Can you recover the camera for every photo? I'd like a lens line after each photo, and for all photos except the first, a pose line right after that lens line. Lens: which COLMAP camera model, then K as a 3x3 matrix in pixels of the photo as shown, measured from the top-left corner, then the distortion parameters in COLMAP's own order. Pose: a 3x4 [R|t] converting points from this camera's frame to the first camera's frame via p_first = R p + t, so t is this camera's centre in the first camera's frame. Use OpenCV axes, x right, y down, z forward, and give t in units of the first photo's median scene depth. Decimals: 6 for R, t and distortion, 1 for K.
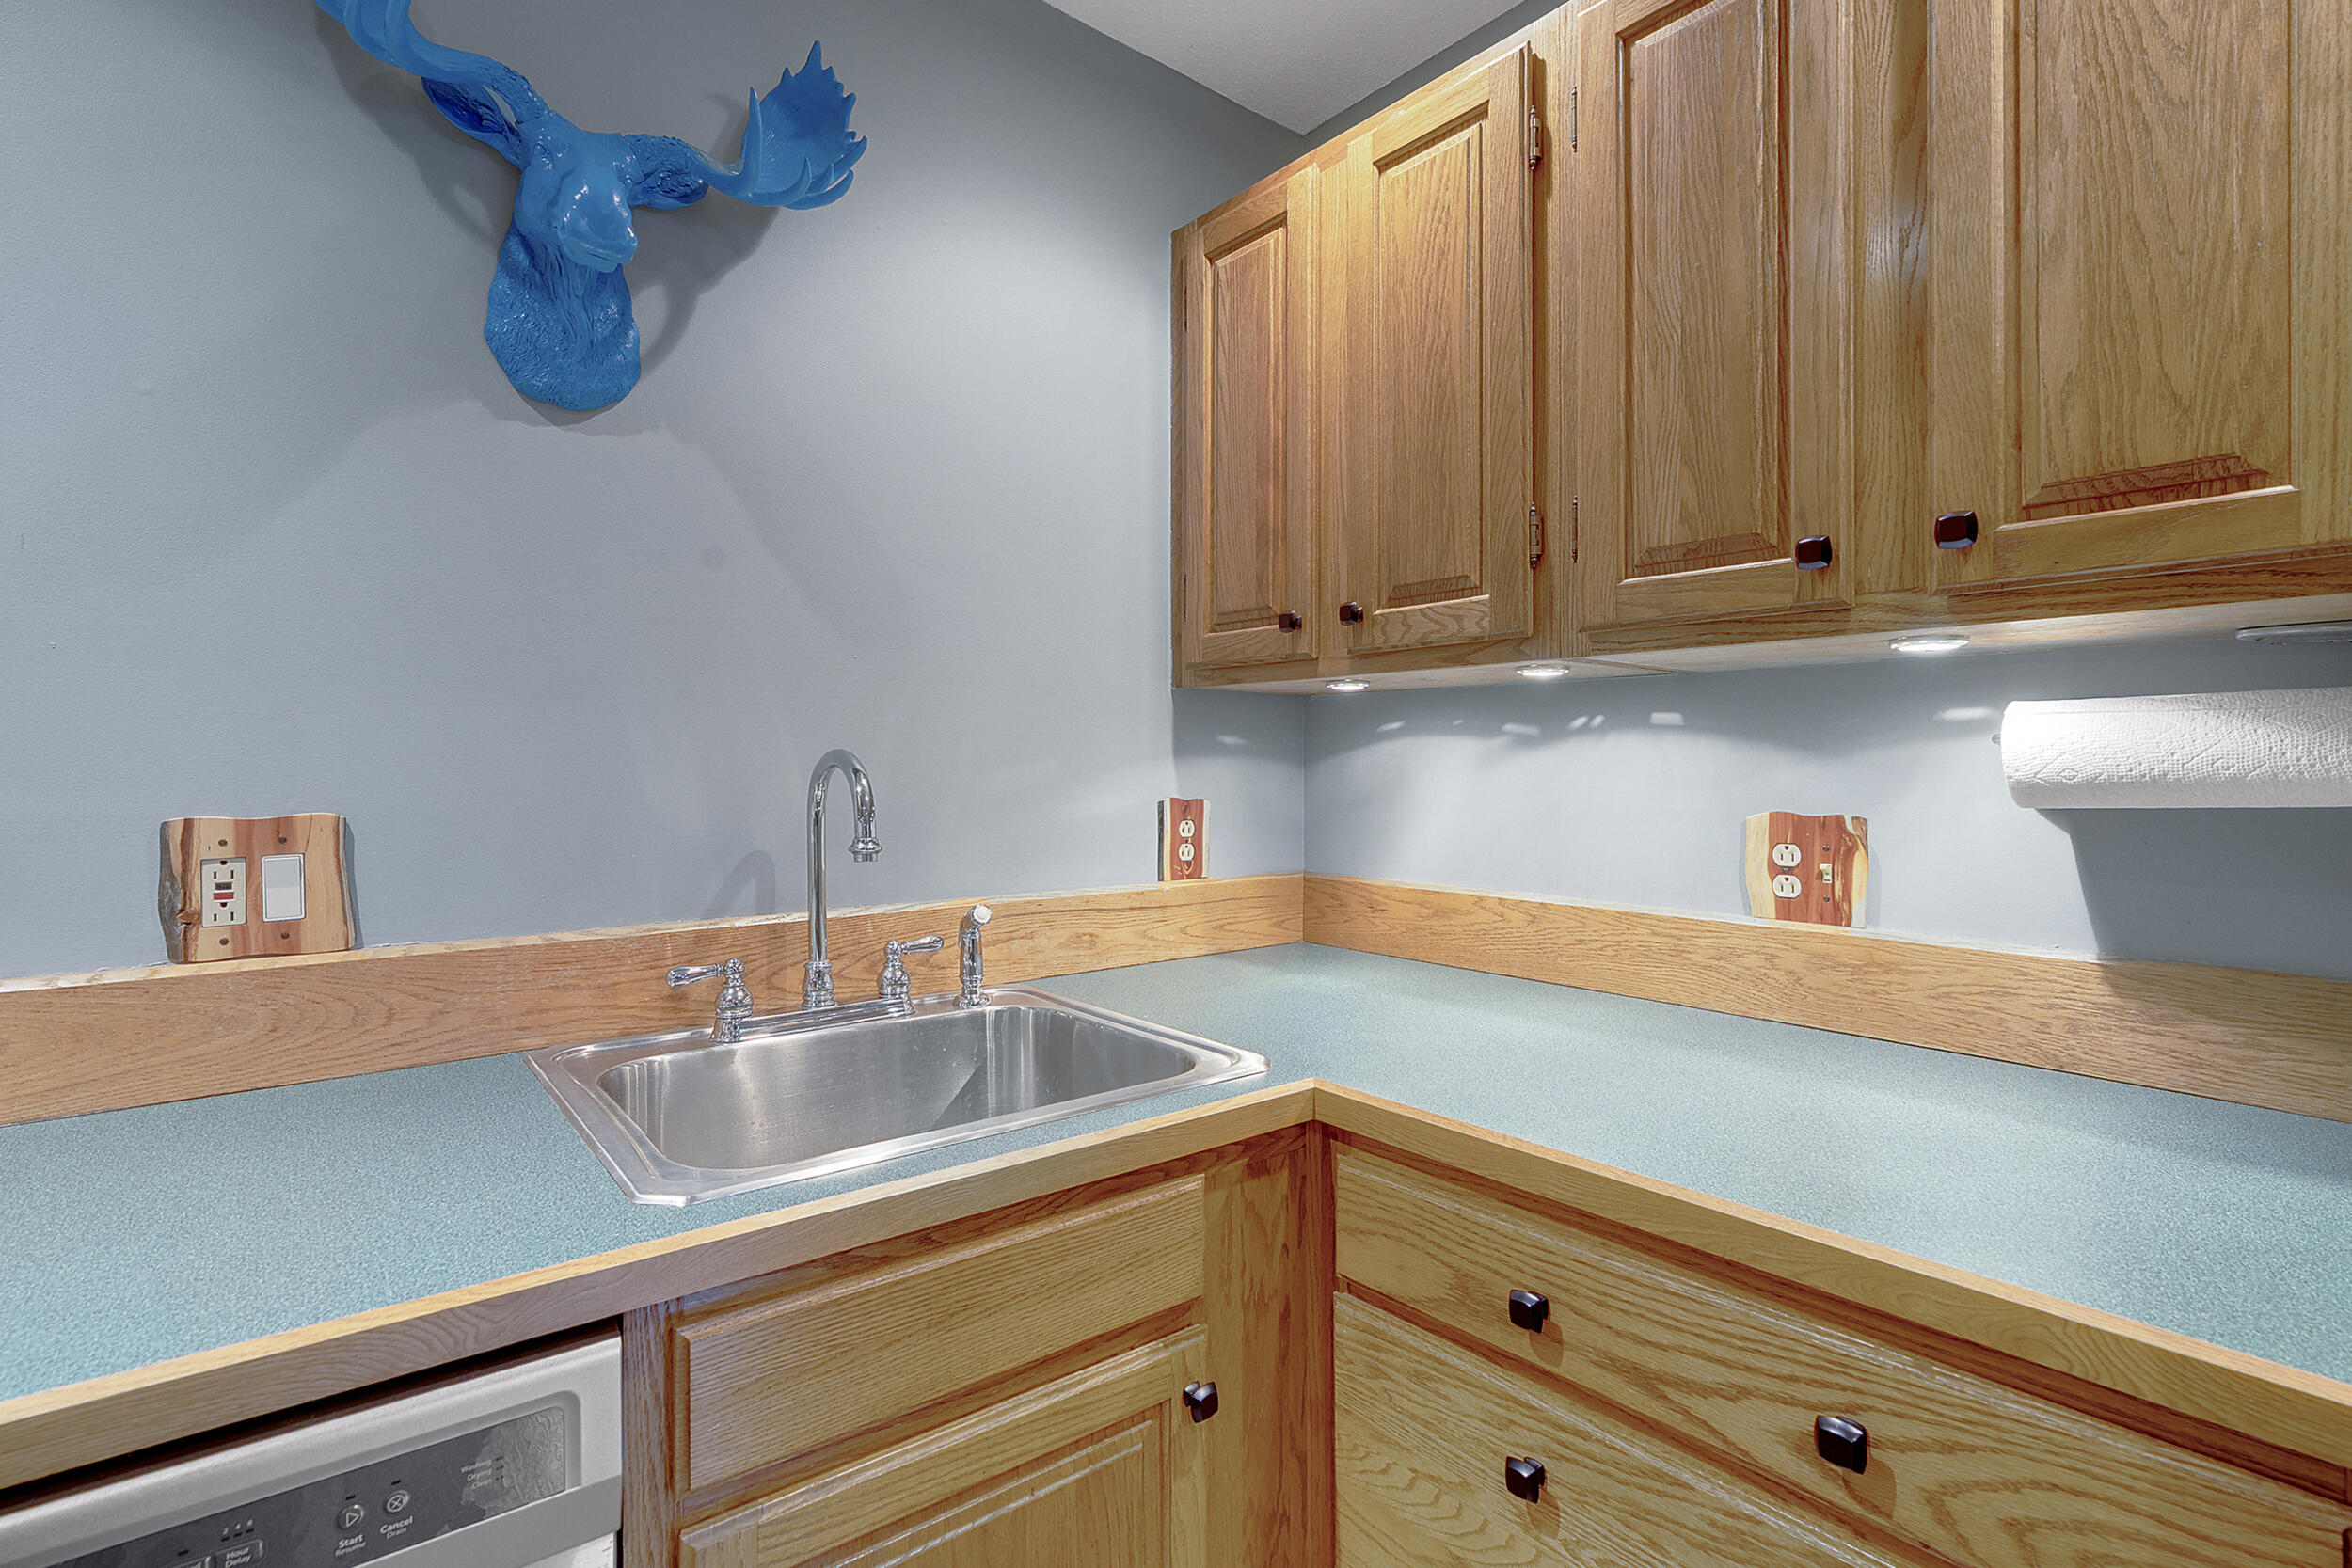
lens RADIAL K [[1082.8, 0, 1180.6], [0, 1082.8, 762.8], [0, 0, 1]] dist [-0.003218, -0.000173]
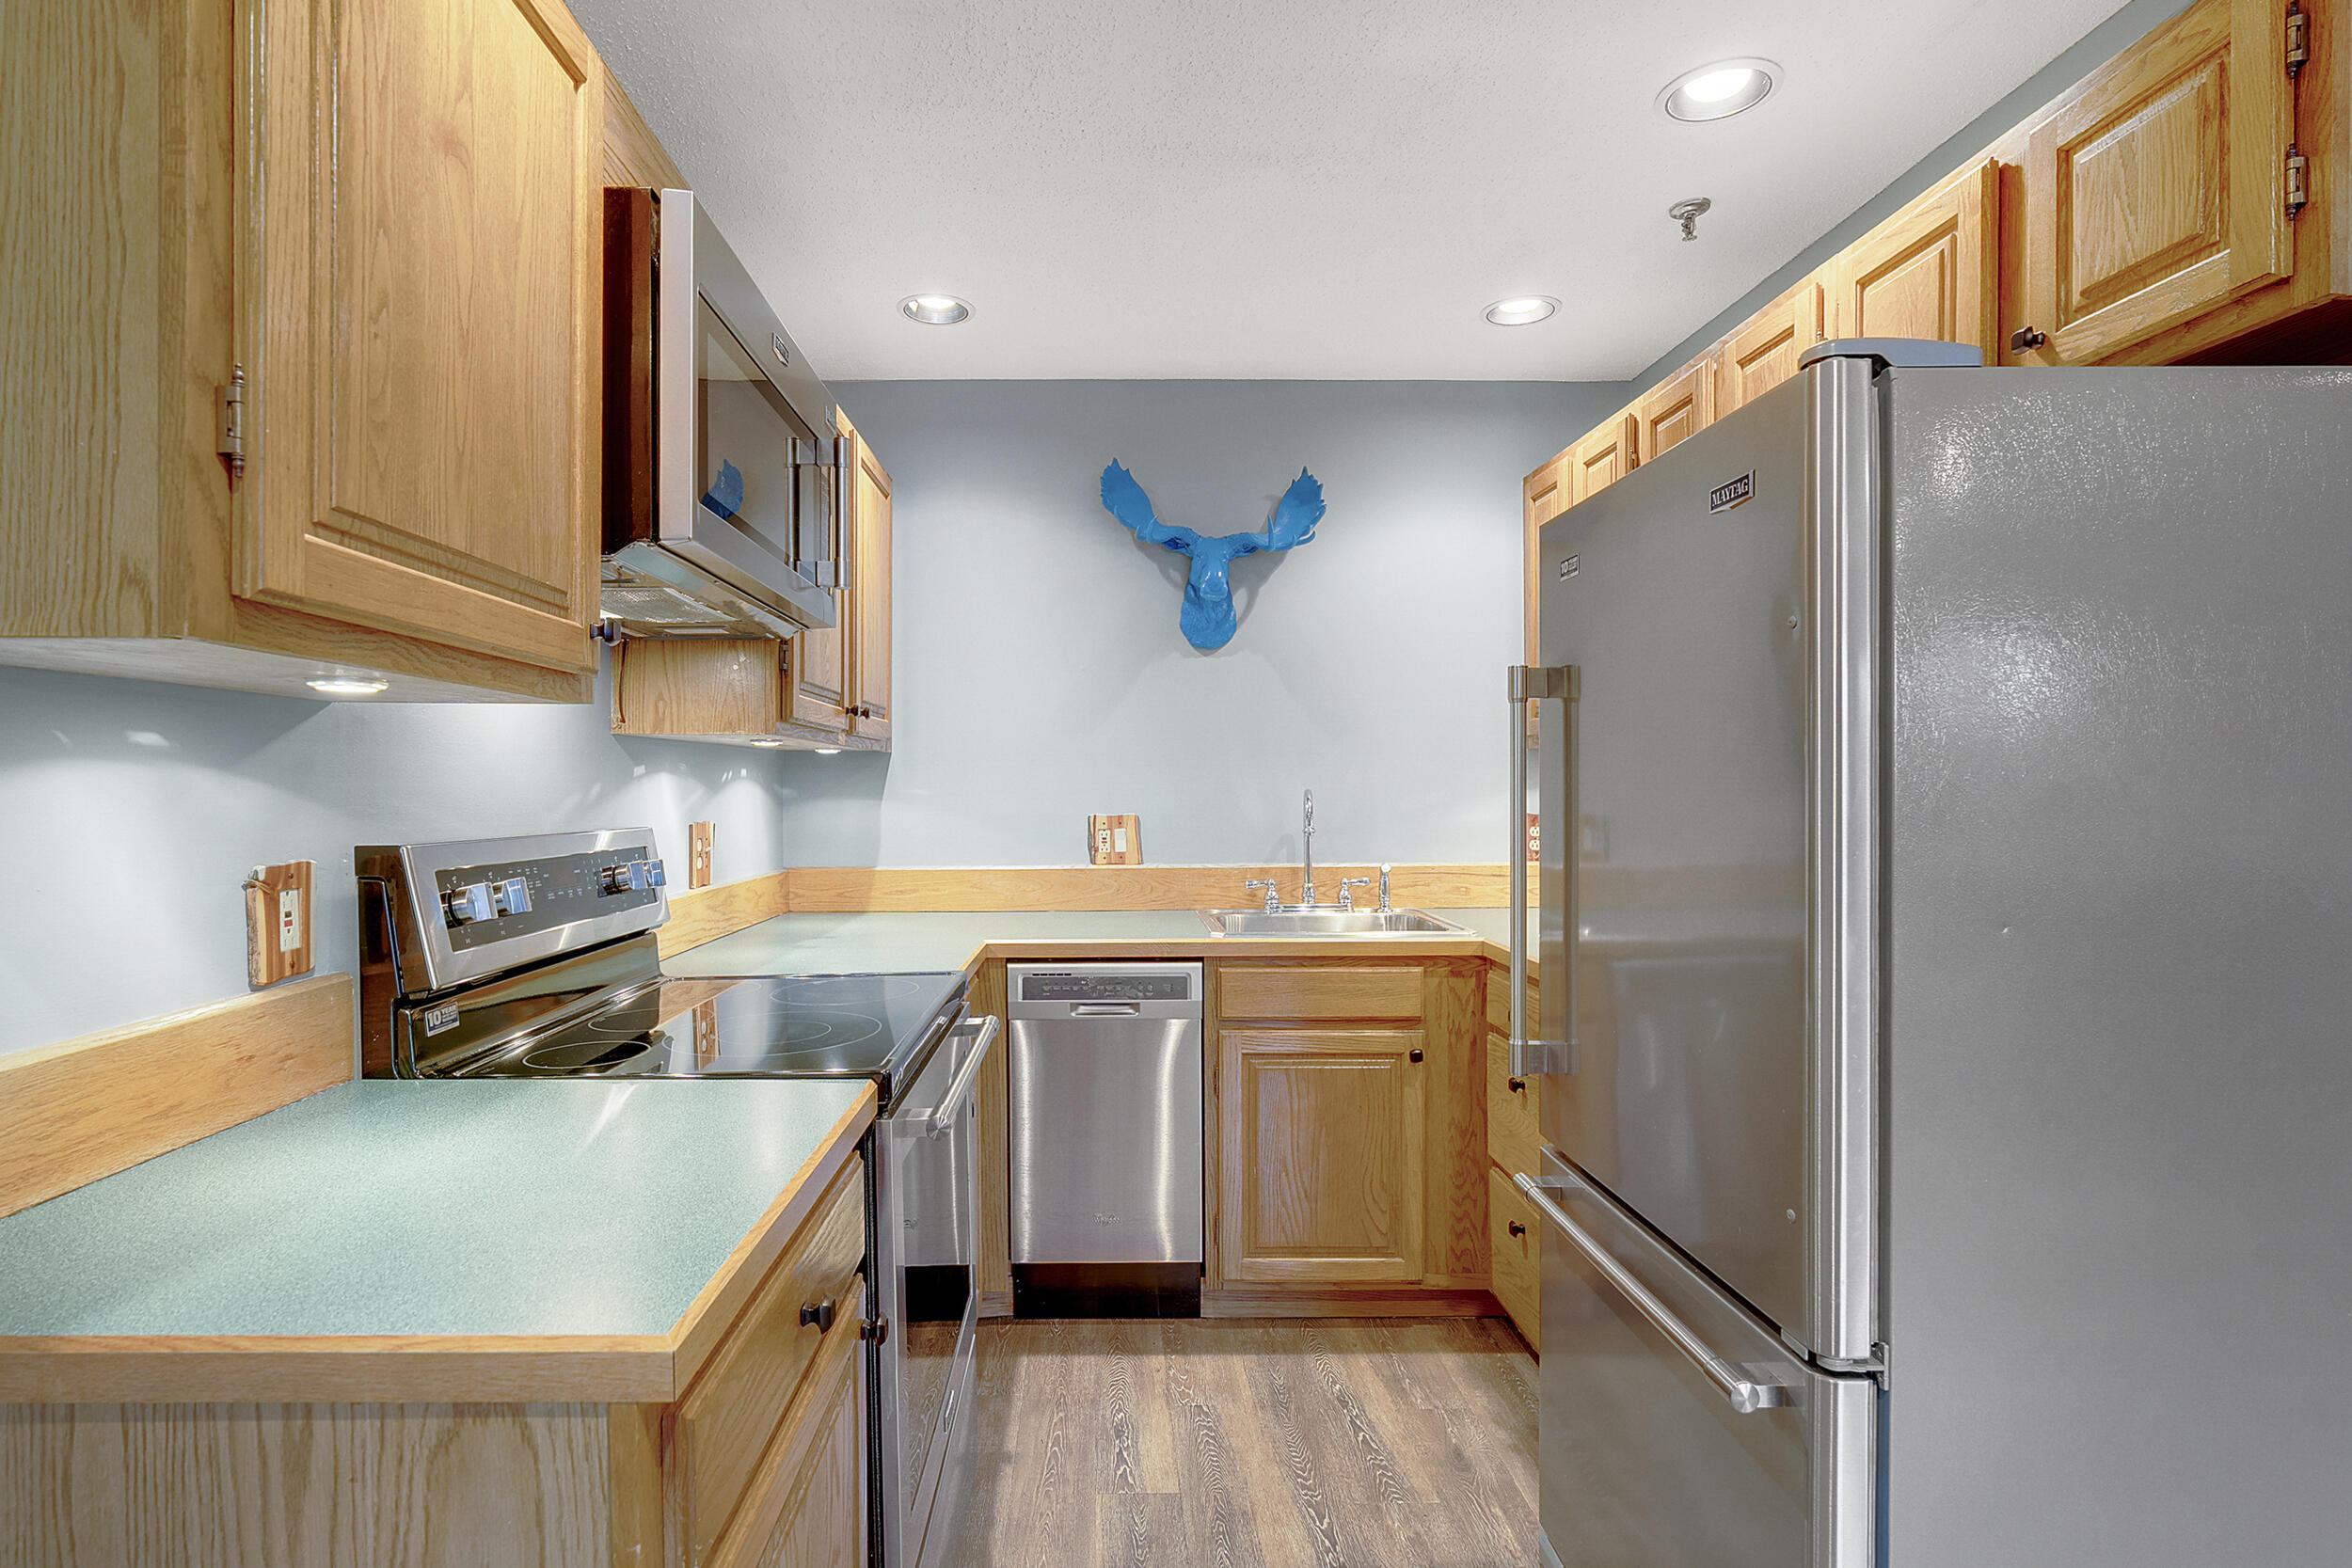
lens RADIAL K [[1075.6, 0, 1176.0], [0, 1075.6, 784.0], [0, 0, 1]] dist [-0.003142, 0.000102]
pose [[0.811090, -0.006900, -0.584881, 0.865874], [0.008374, 0.999965, -0.000183, -0.026468], [0.584862, -0.004749, 0.811119, -1.110557]]
